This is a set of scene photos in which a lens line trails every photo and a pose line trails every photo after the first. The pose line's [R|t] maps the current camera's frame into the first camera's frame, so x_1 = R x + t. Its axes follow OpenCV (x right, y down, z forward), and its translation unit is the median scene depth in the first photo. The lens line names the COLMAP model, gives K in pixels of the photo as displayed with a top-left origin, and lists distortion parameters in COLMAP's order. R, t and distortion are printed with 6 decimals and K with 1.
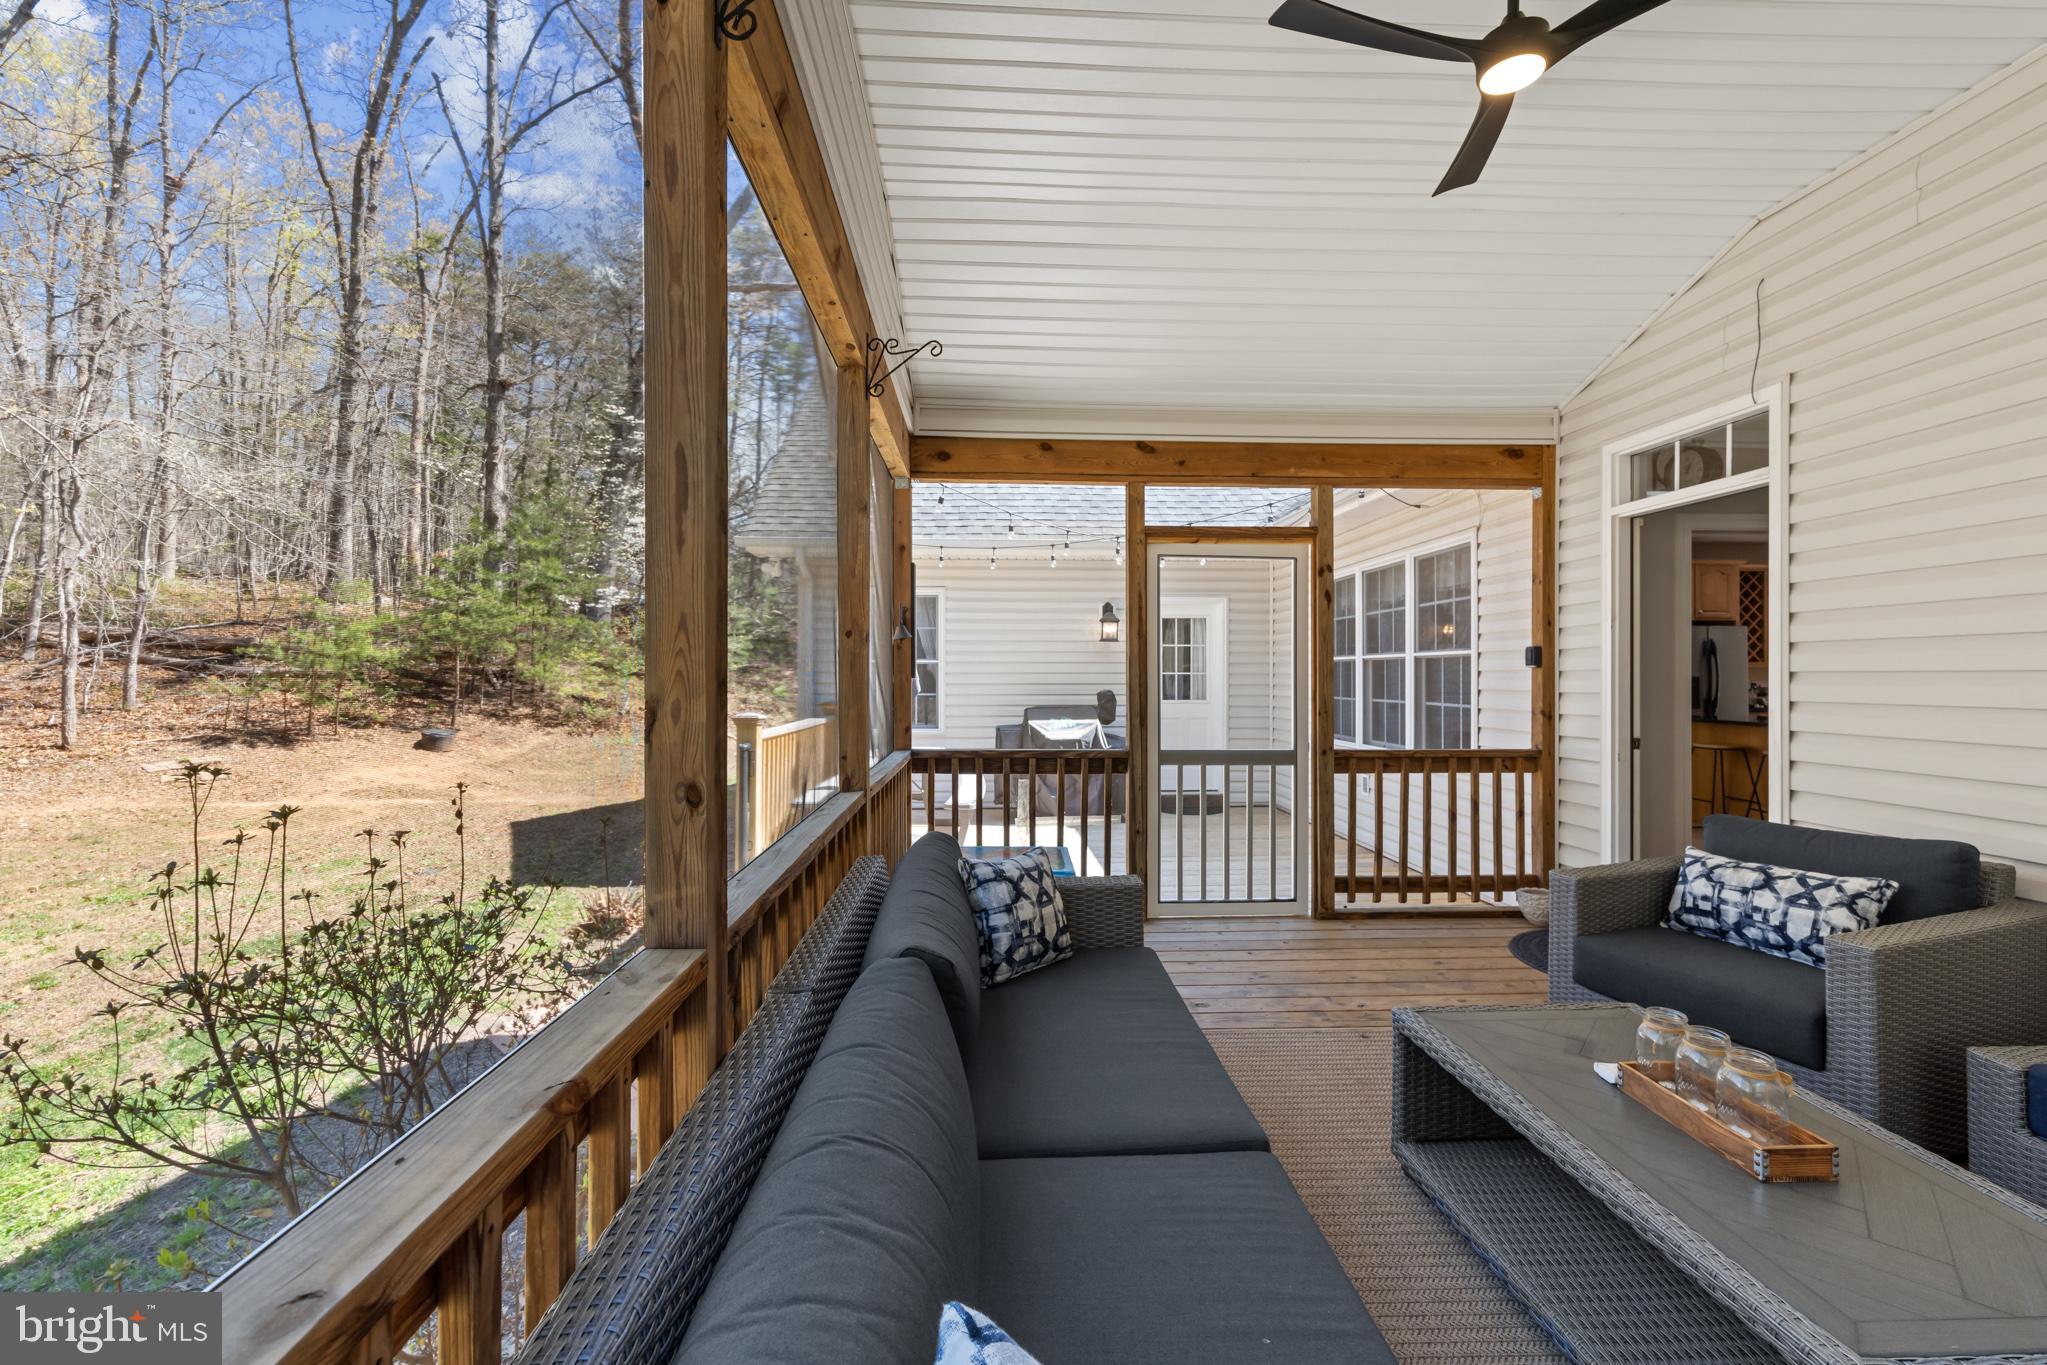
lens RADIAL K [[828.1, 0, 1020.9], [0, 828.1, 684.5], [0, 0, 1]] dist [-0.001442, -0.000108]
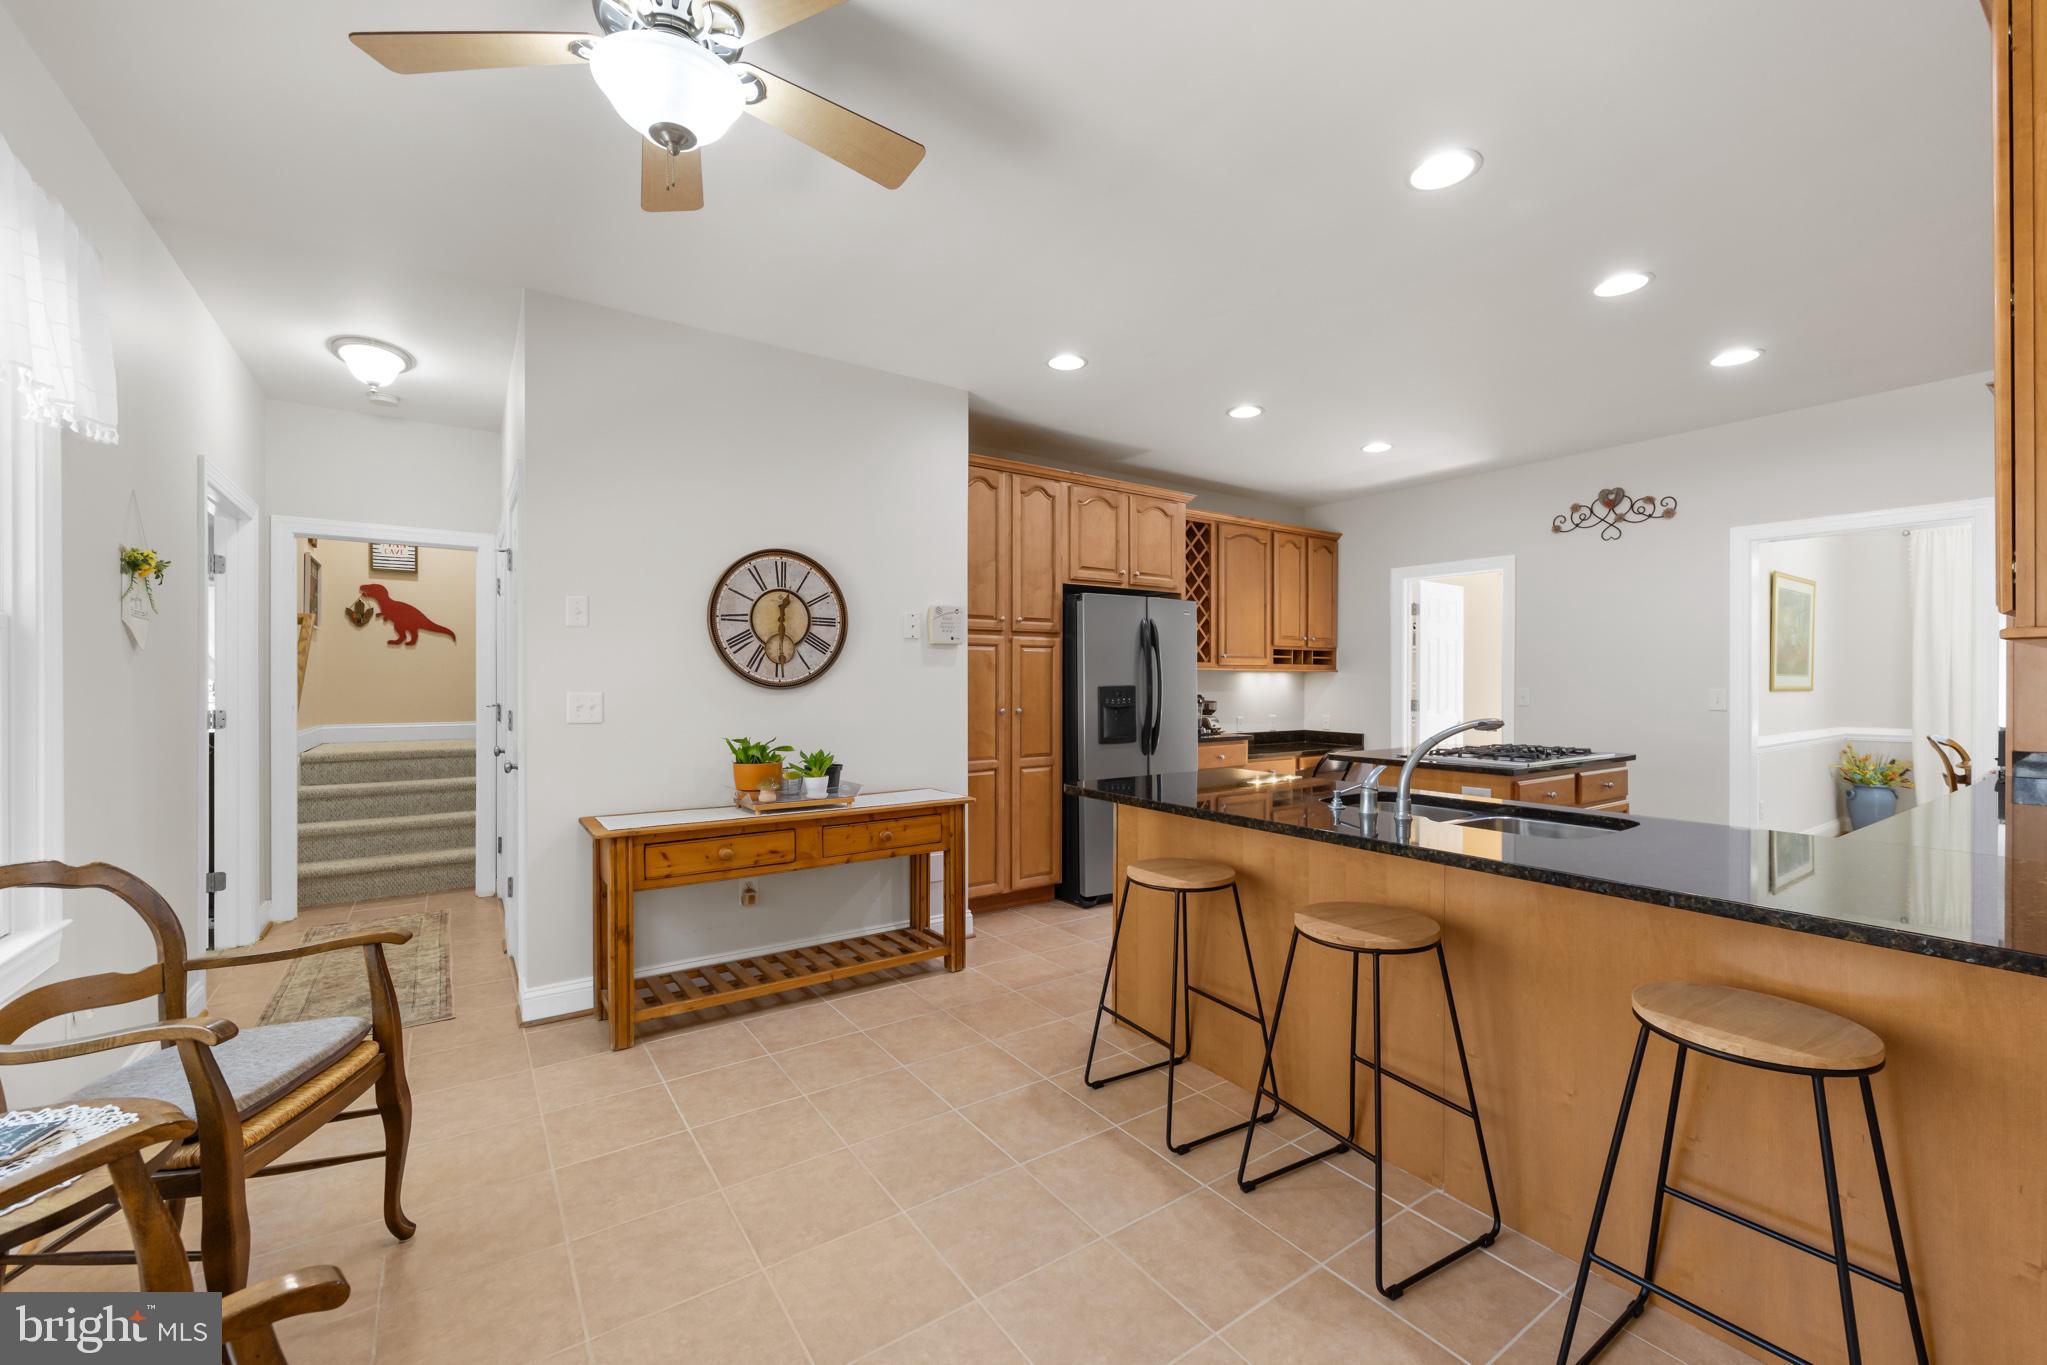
lens RADIAL K [[828.1, 0, 1024.8], [0, 828.1, 681.1], [0, 0, 1]] dist [-0.001442, -0.000108]
pose [[0.850958, -0.003190, 0.525224, 0.433679], [0.001927, 0.999994, 0.002952, -0.012848], [-0.525230, -0.001500, 0.850959, 0.528012]]
